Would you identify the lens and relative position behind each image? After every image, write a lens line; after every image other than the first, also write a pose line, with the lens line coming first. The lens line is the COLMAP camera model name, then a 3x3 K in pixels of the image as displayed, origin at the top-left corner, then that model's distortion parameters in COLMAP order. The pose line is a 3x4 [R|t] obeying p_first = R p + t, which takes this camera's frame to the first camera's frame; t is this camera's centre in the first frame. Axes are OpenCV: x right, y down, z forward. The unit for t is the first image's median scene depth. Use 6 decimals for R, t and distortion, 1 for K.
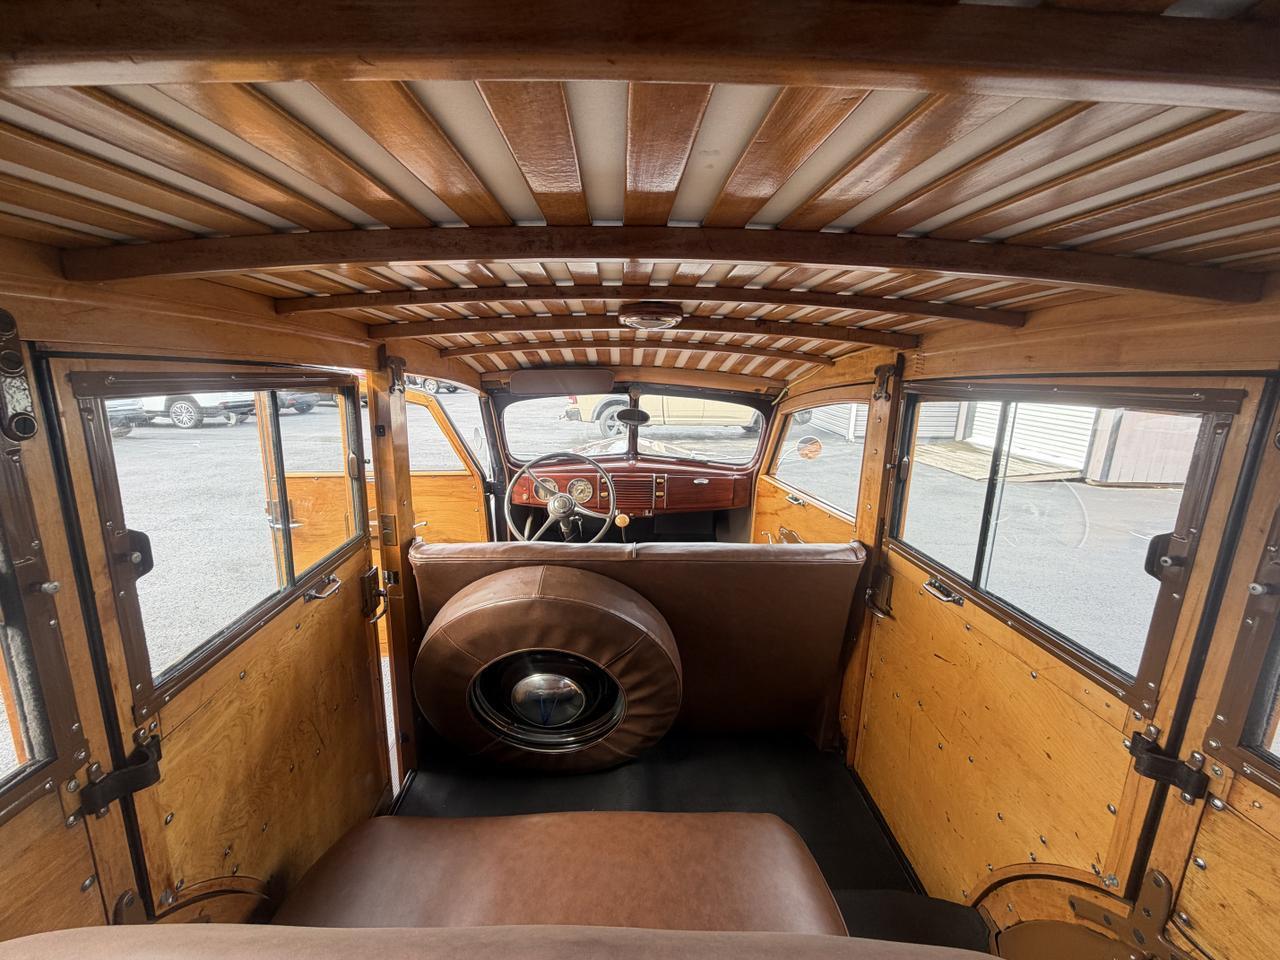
lens RADIAL K [[499.9, 0, 622.7], [0, 499.9, 477.9], [0, 0, 1]] dist [-0.000472, 0.000009]
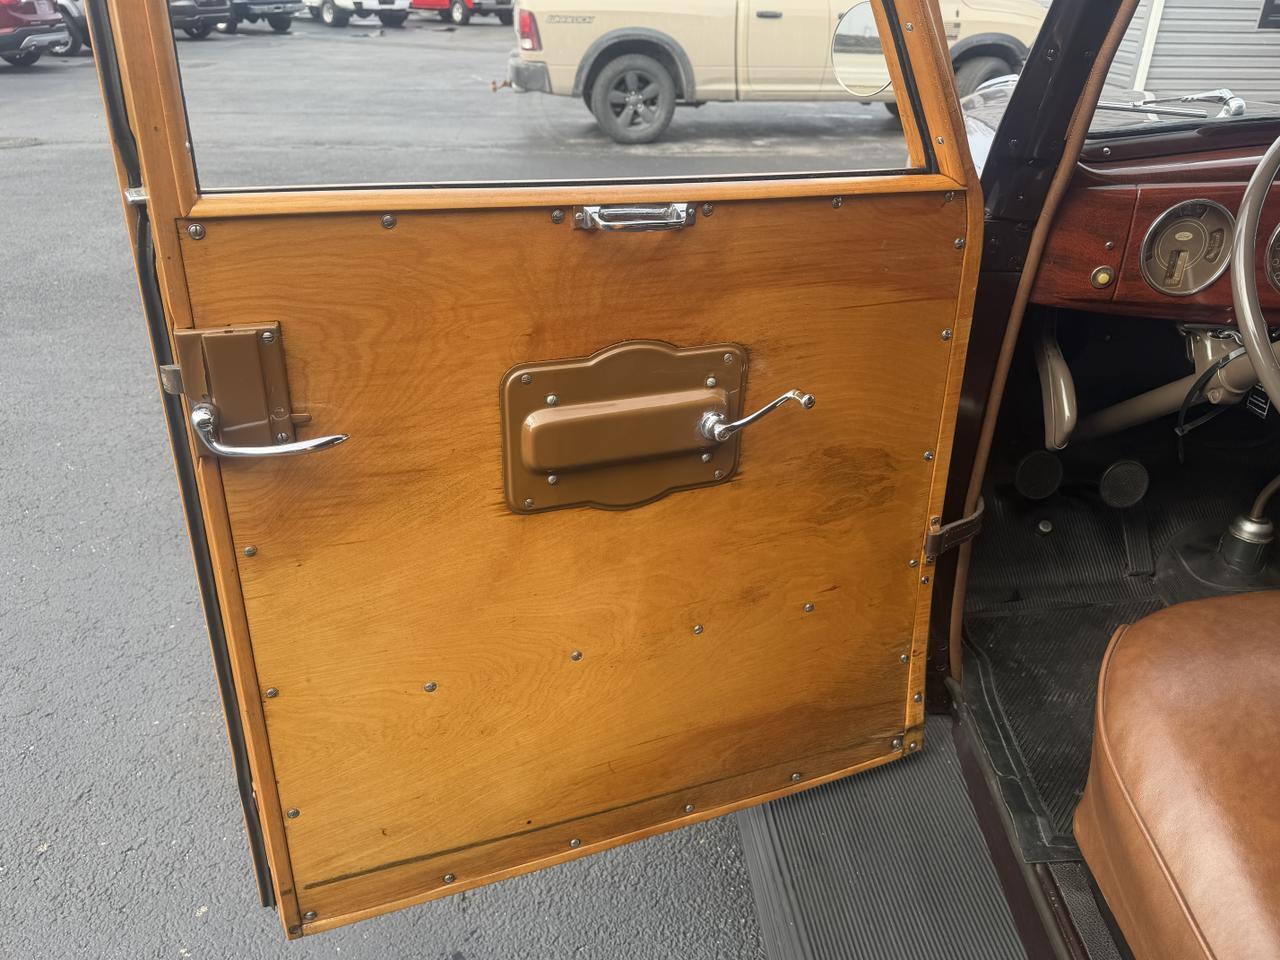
lens RADIAL K [[951.9, 0, 645.5], [0, 951.9, 491.8], [0, 0, 1]] dist [-0.016213, -0.001251]
pose [[0.994673, -0.045627, 0.092438, -0.492740], [0.019251, 0.963155, 0.268259, 0.009563], [-0.101272, -0.265050, 0.958902, 0.527758]]
